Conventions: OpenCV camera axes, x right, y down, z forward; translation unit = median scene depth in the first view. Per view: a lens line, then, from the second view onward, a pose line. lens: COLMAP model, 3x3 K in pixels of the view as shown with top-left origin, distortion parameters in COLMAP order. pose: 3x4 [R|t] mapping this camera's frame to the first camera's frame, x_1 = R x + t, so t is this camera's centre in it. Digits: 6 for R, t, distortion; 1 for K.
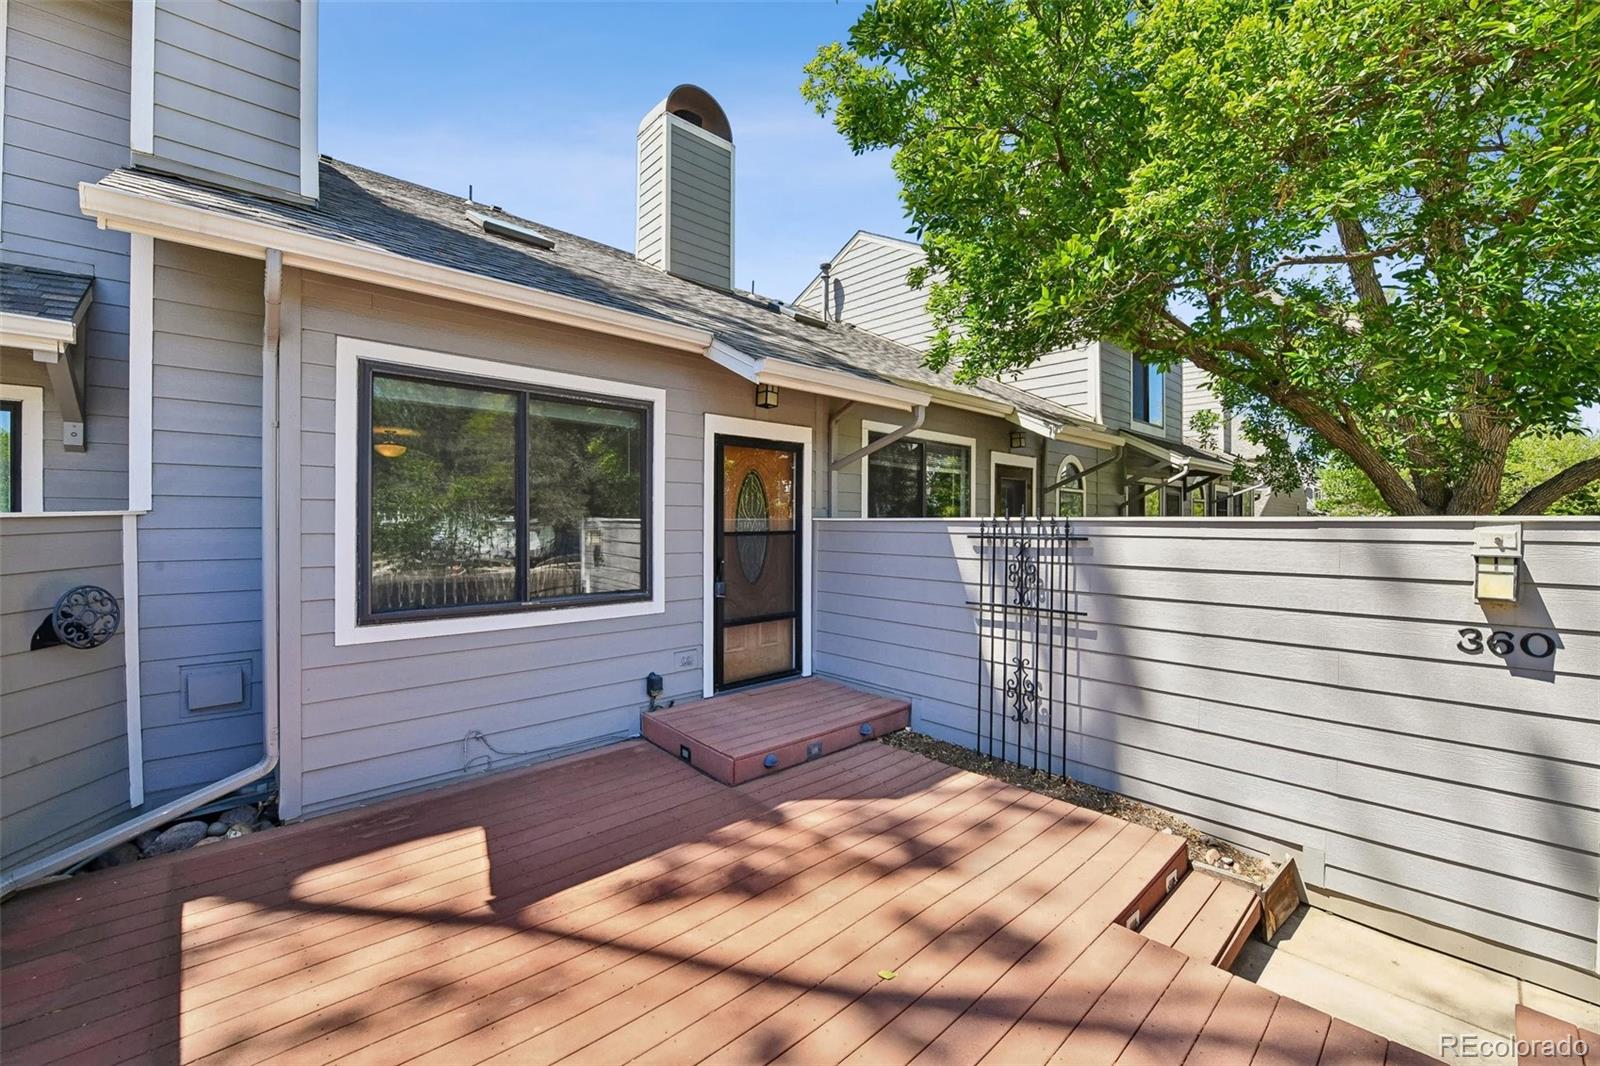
lens RADIAL K [[645.1, 0, 789.8], [0, 645.1, 526.4], [0, 0, 1]] dist [-0.016382, -0.002466]
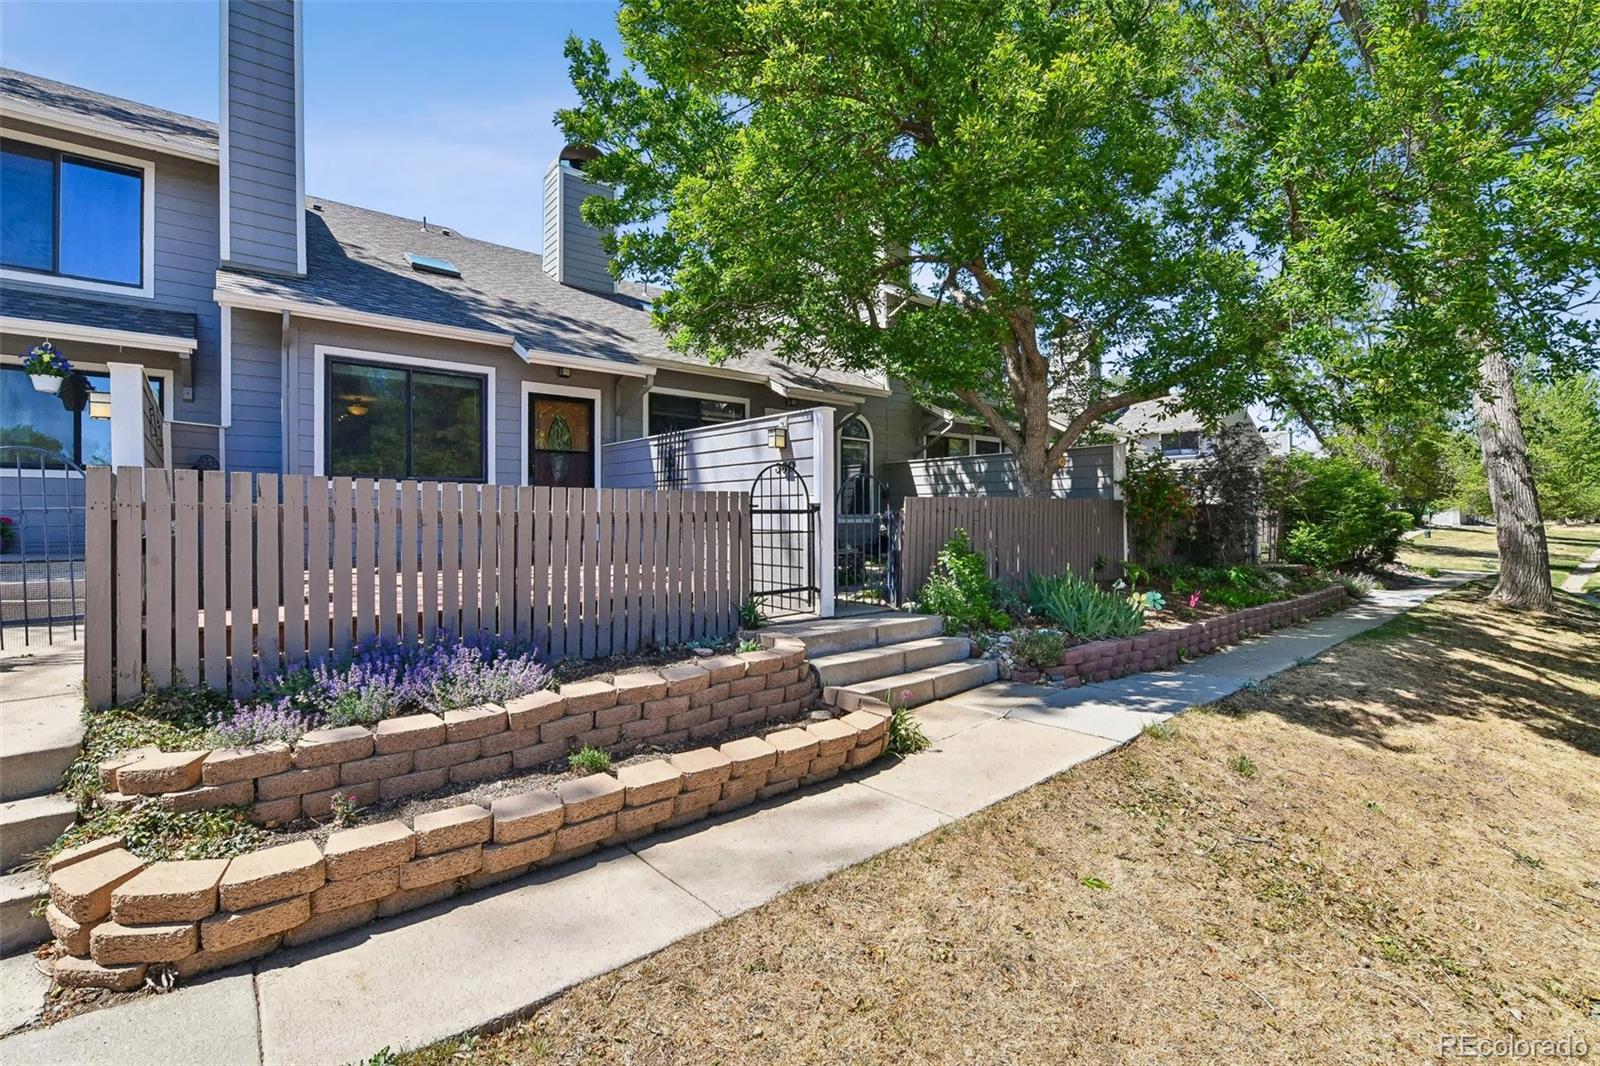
lens RADIAL K [[732.2, 0, 804.8], [0, 732.2, 525.4], [0, 0, 1]] dist [-0.014174, -0.000117]
pose [[0.998547, -0.003457, -0.053784, 0.831322], [0.003476, 0.999994, 0.000268, 0.245956], [0.053783, -0.000454, 0.998553, -1.053975]]
